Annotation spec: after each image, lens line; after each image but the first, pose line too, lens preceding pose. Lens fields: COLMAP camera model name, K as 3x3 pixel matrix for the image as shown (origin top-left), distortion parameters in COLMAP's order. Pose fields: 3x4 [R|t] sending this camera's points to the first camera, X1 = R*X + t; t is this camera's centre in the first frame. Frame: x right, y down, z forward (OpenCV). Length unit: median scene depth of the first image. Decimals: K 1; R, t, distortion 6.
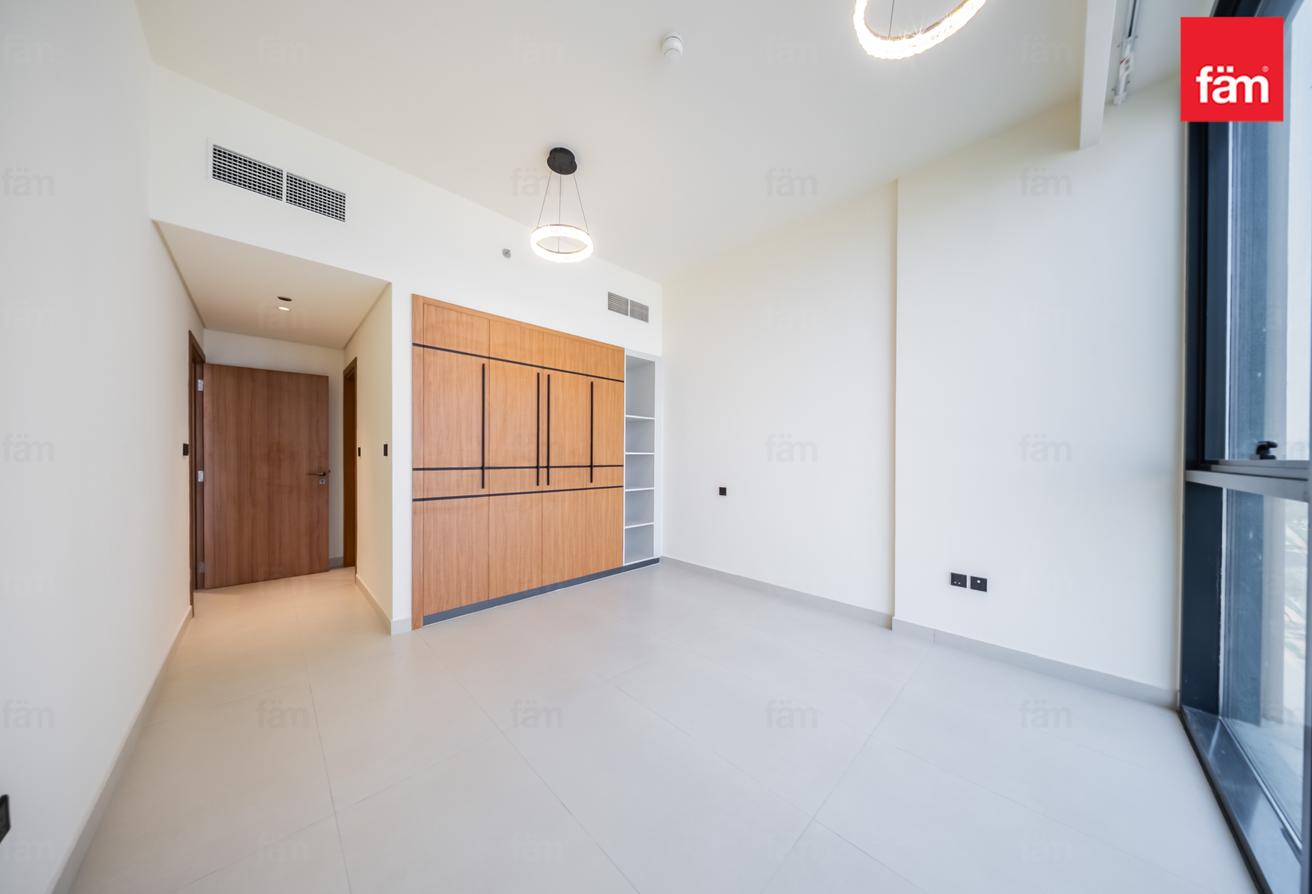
lens RADIAL K [[403.1, 0, 654.0], [0, 403.1, 460.8], [0, 0, 1]] dist [-0.000178, -0.003570]
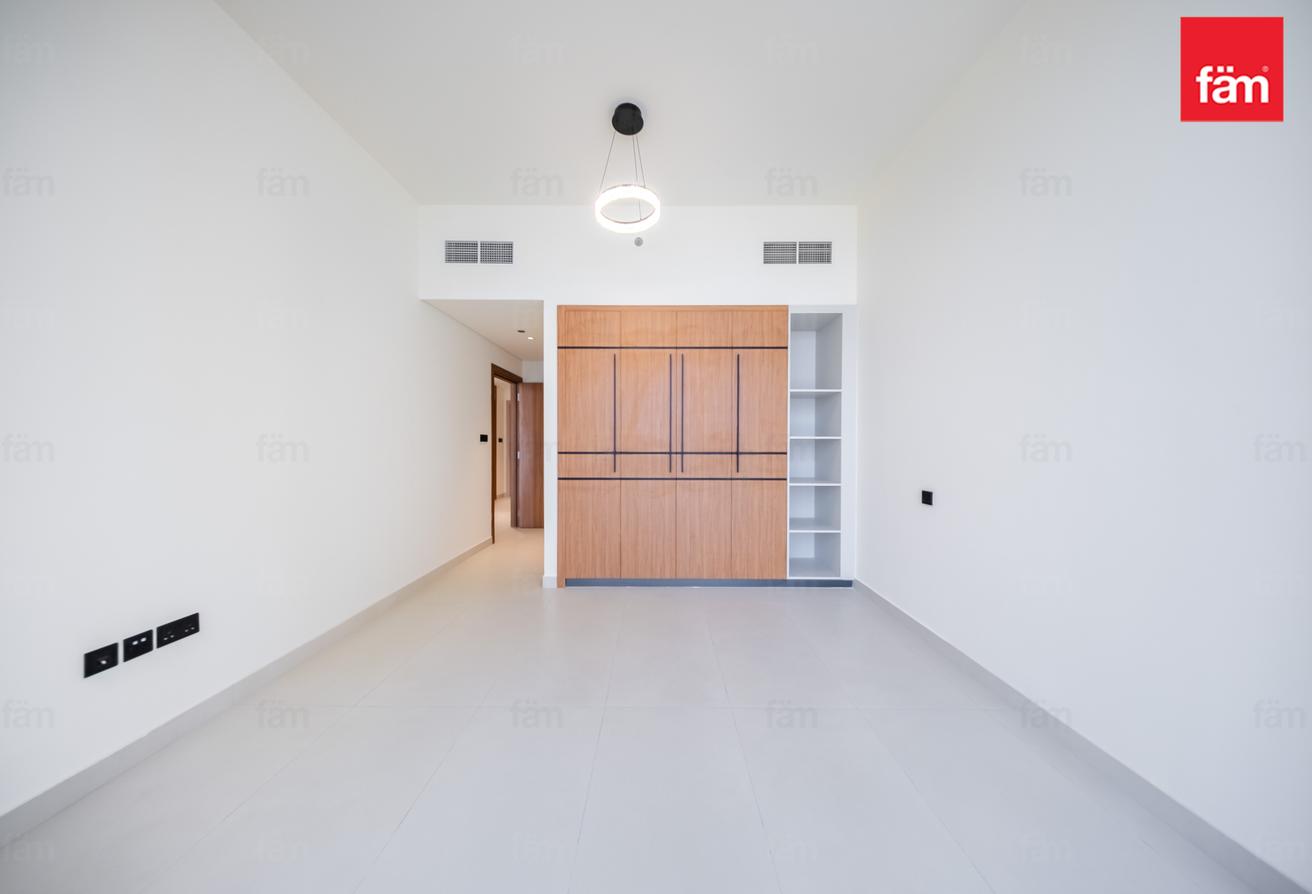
lens RADIAL K [[383.7, 0, 656.0], [0, 383.7, 447.0], [0, 0, 1]] dist [0.000523, -0.002636]
pose [[0.702522, 0.006974, -0.711628, 0.346542], [-0.006780, 0.999972, 0.003107, -0.001193], [0.711630, 0.002642, 0.702550, 0.346517]]
